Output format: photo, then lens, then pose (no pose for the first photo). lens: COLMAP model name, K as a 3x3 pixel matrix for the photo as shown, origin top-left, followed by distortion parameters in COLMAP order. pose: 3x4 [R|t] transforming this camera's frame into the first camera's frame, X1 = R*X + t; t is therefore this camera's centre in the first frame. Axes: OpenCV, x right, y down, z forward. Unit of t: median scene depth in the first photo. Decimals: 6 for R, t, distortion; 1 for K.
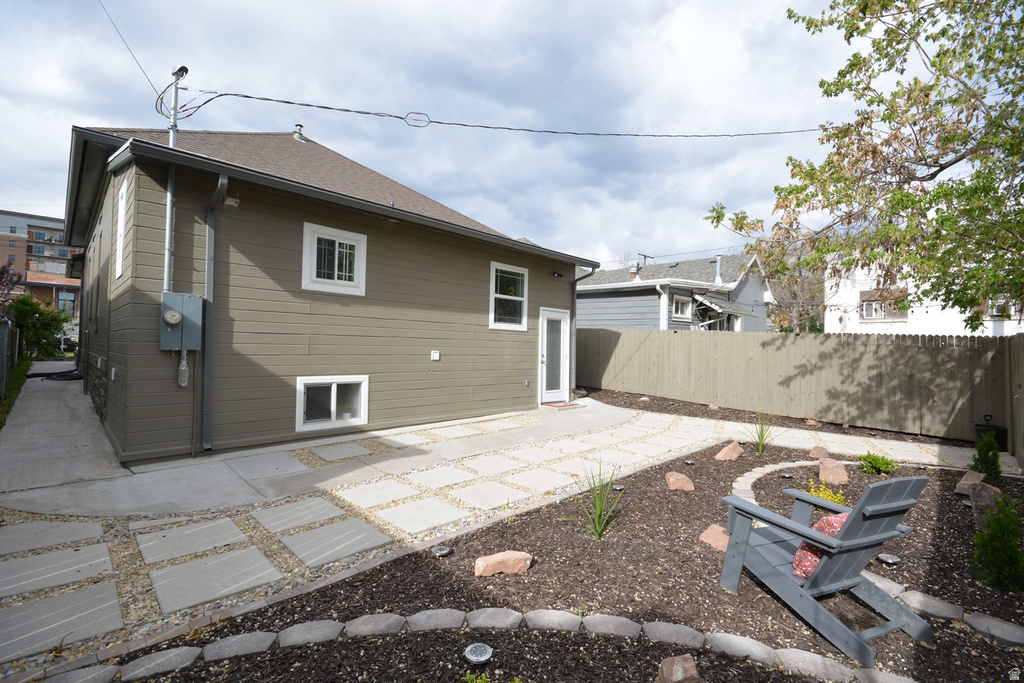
lens RADIAL K [[454.9, 0, 507.3], [0, 454.9, 337.6], [0, 0, 1]] dist [-0.000394, 0.000267]
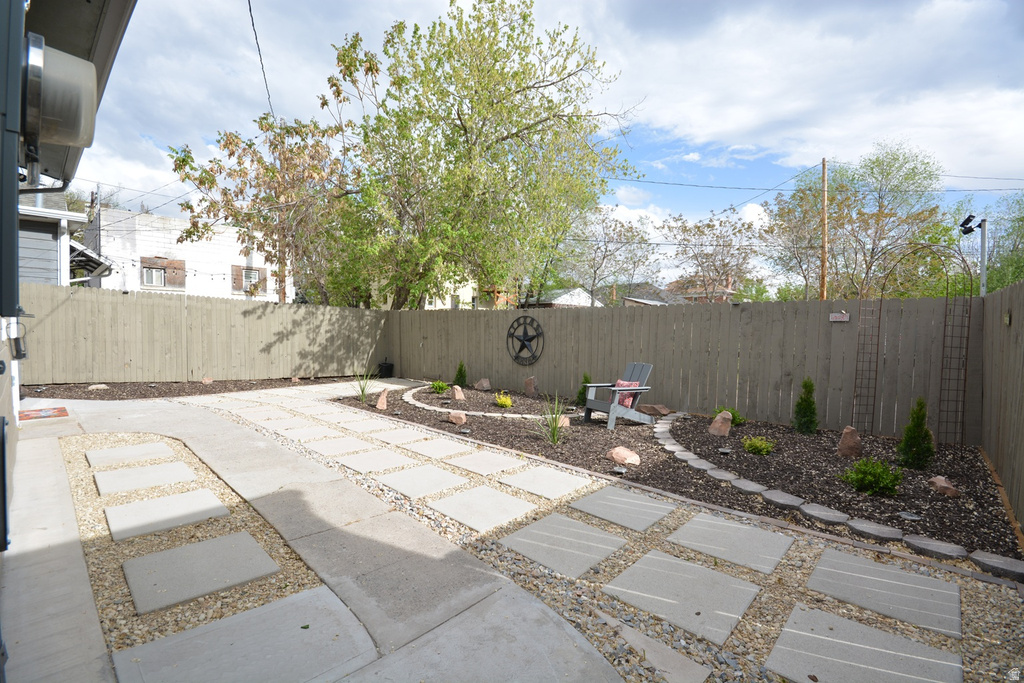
lens RADIAL K [[454.9, 0, 507.3], [0, 454.9, 344.0], [0, 0, 1]] dist [-0.000394, 0.000267]
pose [[-0.027243, -0.056988, 0.998003, -0.565982], [-0.031439, 0.997929, 0.056125, 0.011240], [-0.999134, -0.029848, -0.028978, 0.538738]]
